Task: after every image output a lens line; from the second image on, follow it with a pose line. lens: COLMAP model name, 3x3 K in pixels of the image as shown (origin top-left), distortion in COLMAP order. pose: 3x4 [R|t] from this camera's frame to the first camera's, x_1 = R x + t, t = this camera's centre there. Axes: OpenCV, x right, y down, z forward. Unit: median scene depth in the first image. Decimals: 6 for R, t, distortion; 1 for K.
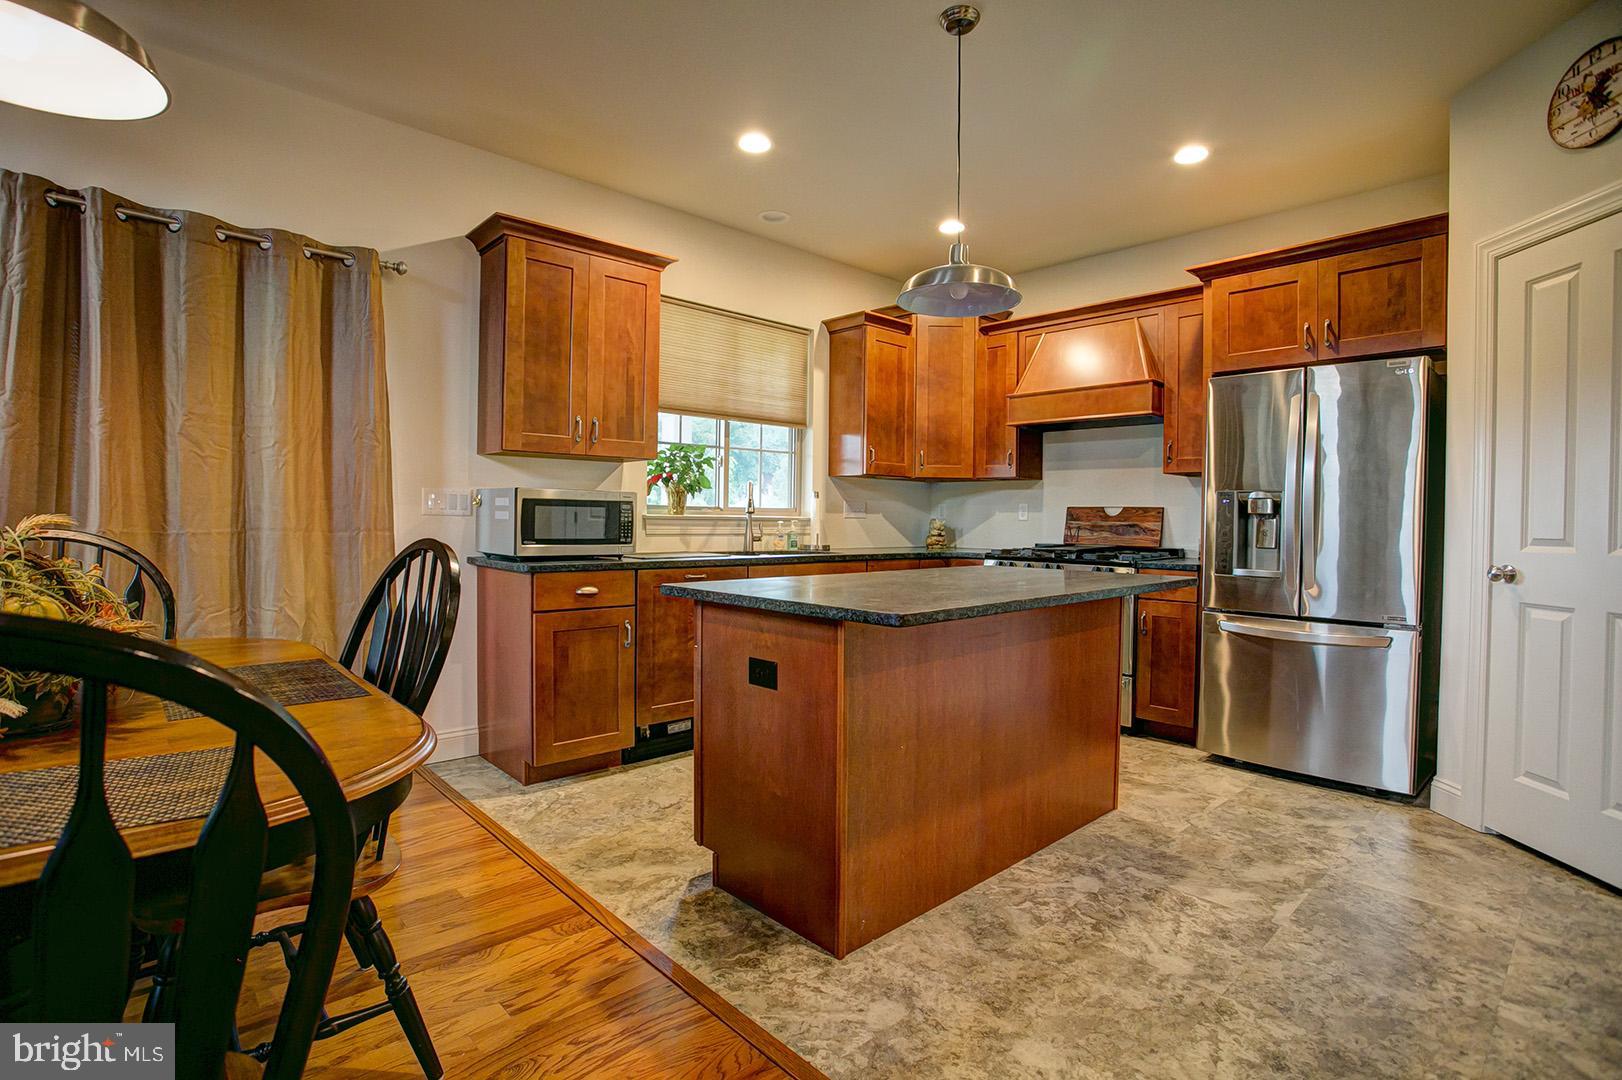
lens RADIAL K [[786.8, 0, 808.3], [0, 786.8, 528.2], [0, 0, 1]] dist [-0.074207, 0.031483]
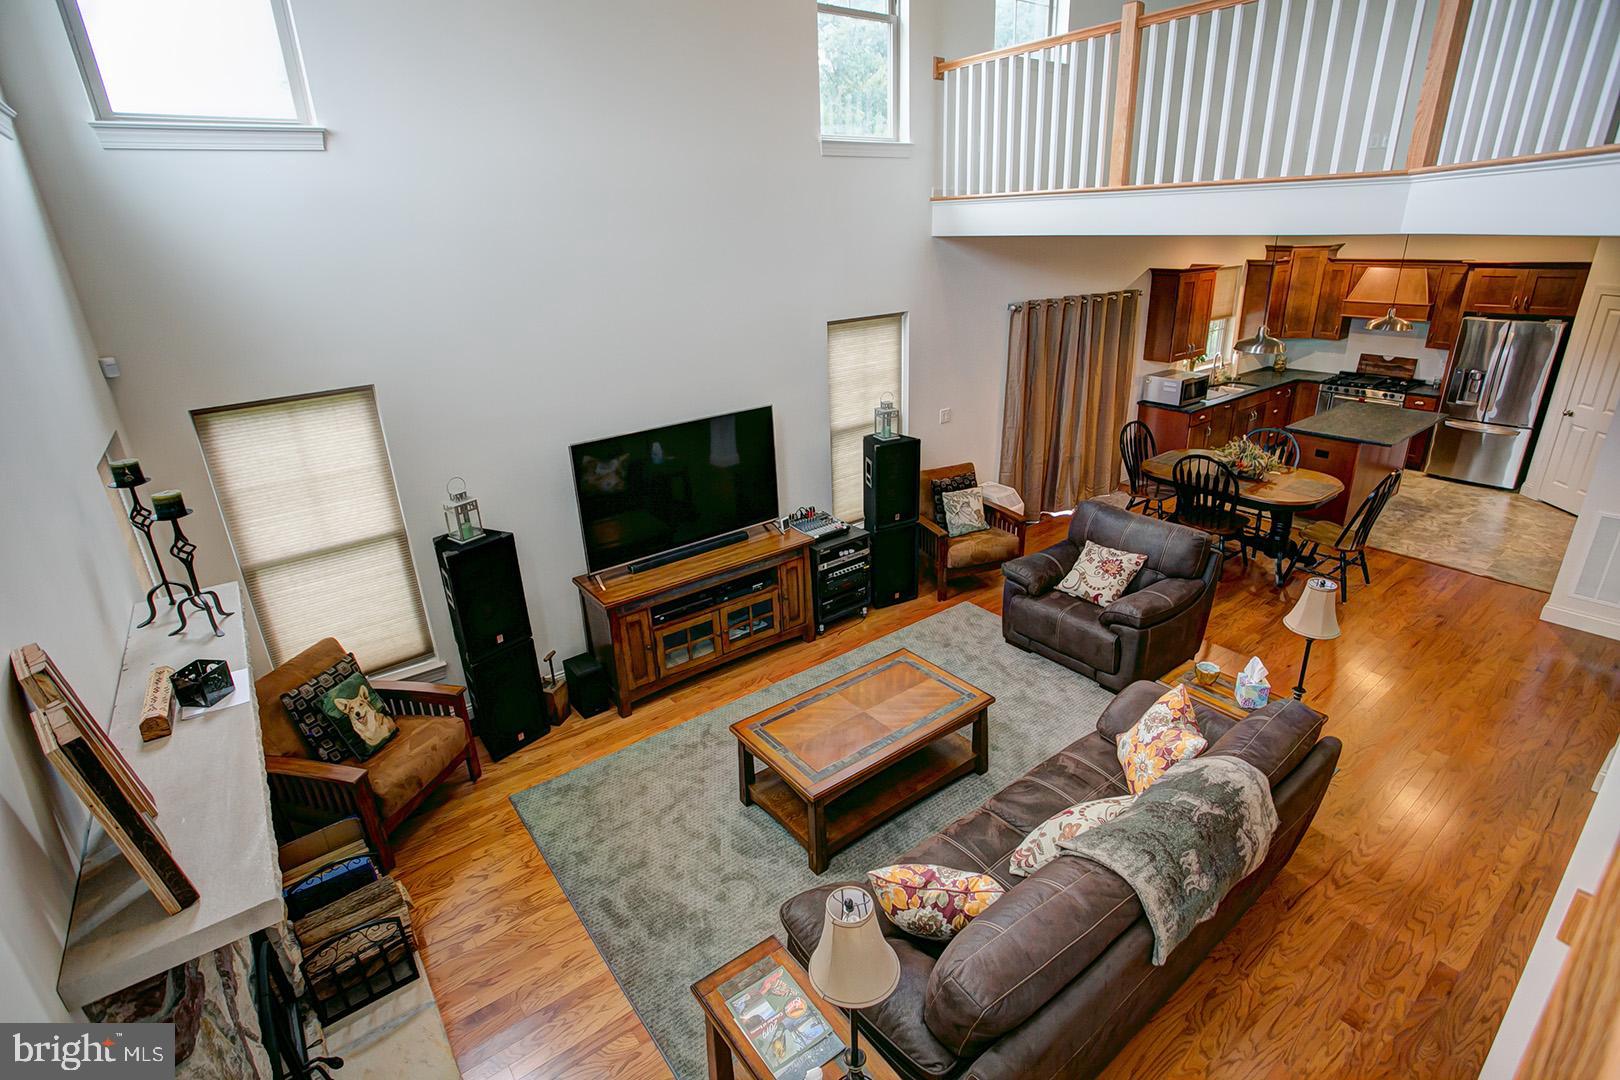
lens RADIAL K [[785.8, 0, 807.3], [0, 785.8, 528.2], [0, 0, 1]] dist [-0.074207, 0.031483]
pose [[0.993627, -0.010022, -0.112272, -1.363080], [0.048284, 0.937872, 0.343606, -0.545152], [0.101853, -0.346837, 0.932379, -1.758069]]
